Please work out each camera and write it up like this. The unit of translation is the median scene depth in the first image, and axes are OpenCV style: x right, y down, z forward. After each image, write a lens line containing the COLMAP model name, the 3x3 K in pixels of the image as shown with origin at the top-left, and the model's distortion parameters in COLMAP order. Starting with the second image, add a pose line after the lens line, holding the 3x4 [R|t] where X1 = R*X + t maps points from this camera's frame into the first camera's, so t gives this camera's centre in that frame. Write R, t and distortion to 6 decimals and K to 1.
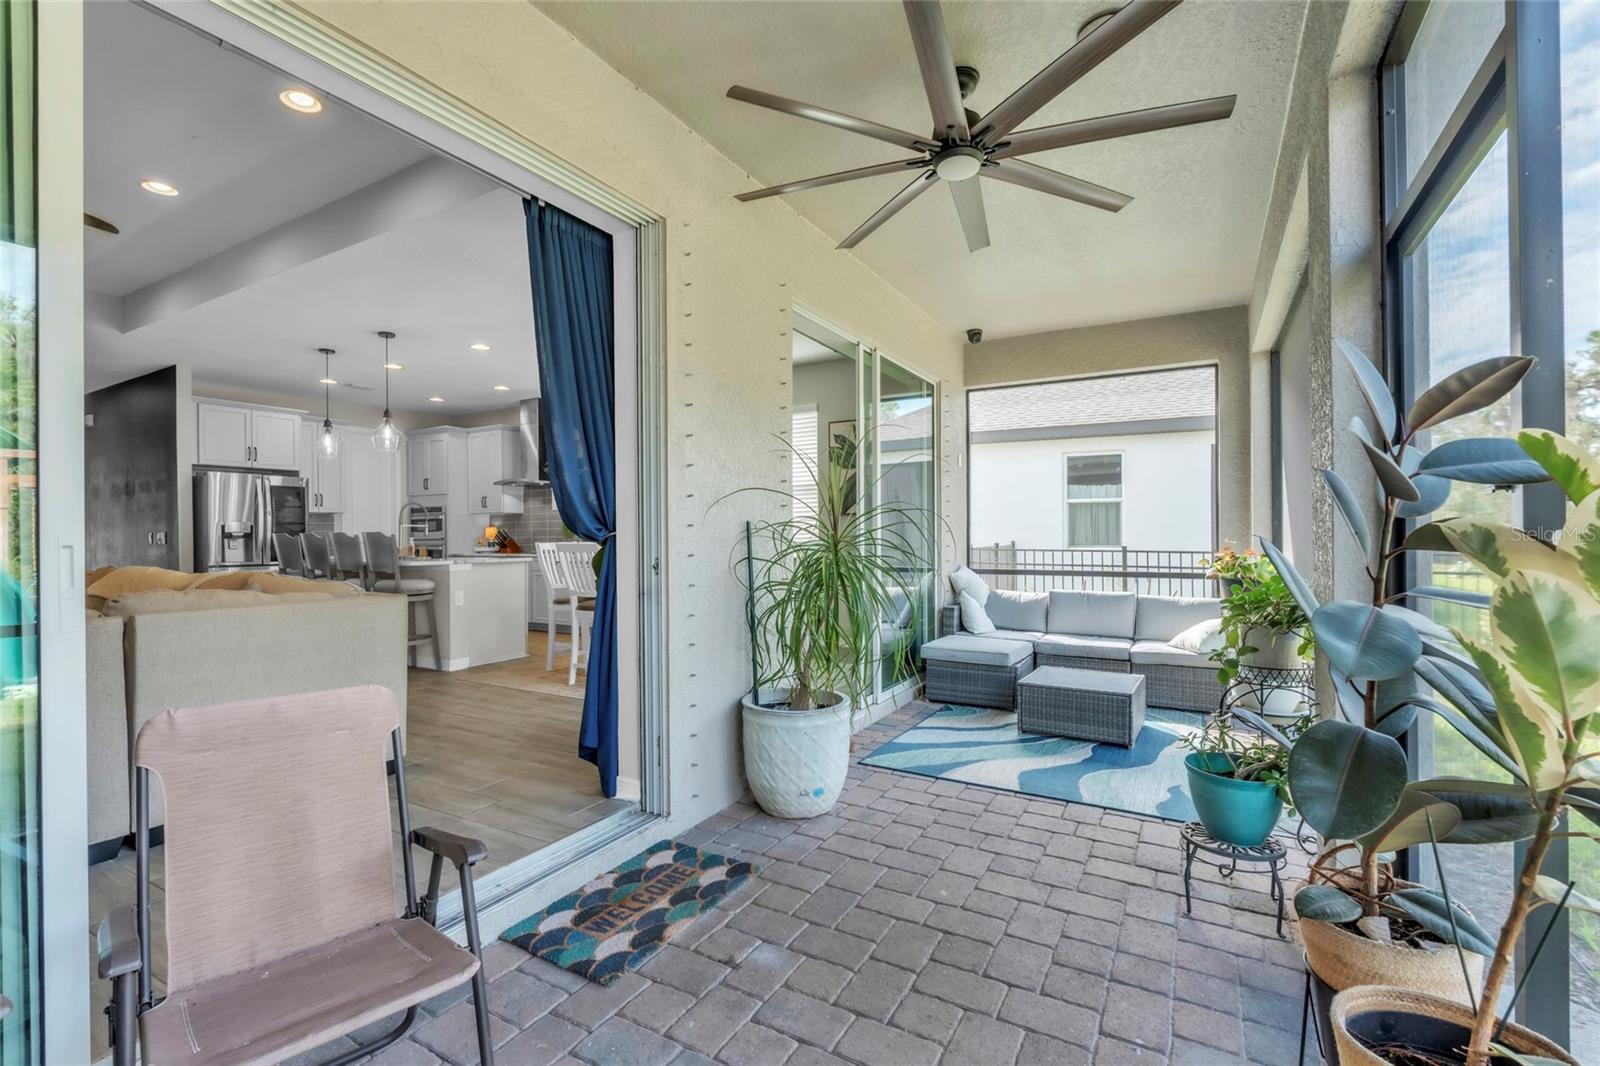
lens RADIAL K [[712.9, 0, 796.5], [0, 712.9, 534.4], [0, 0, 1]] dist [0.002840, 0.000334]
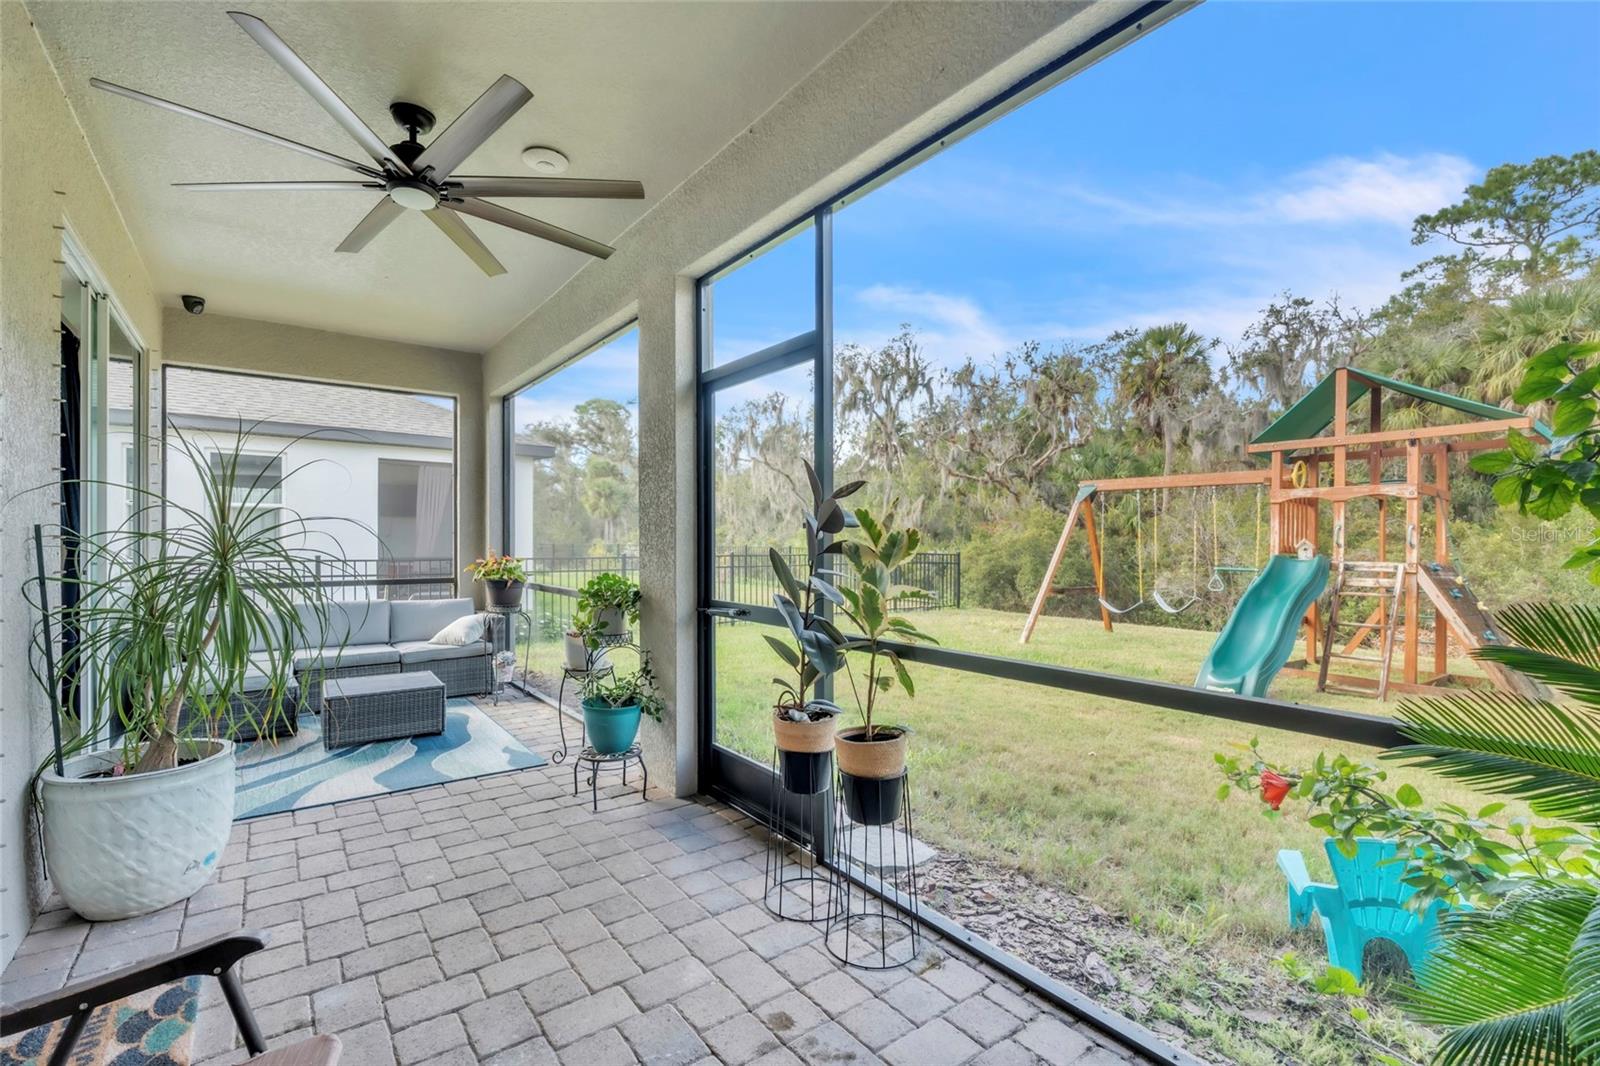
lens RADIAL K [[712.9, 0, 800.5], [0, 712.9, 539.7], [0, 0, 1]] dist [0.002840, 0.000334]
pose [[0.389680, 0.006499, 0.920927, -0.409834], [-0.003139, 0.999979, -0.005728, -0.002679], [-0.920945, -0.000659, 0.389692, 0.044955]]
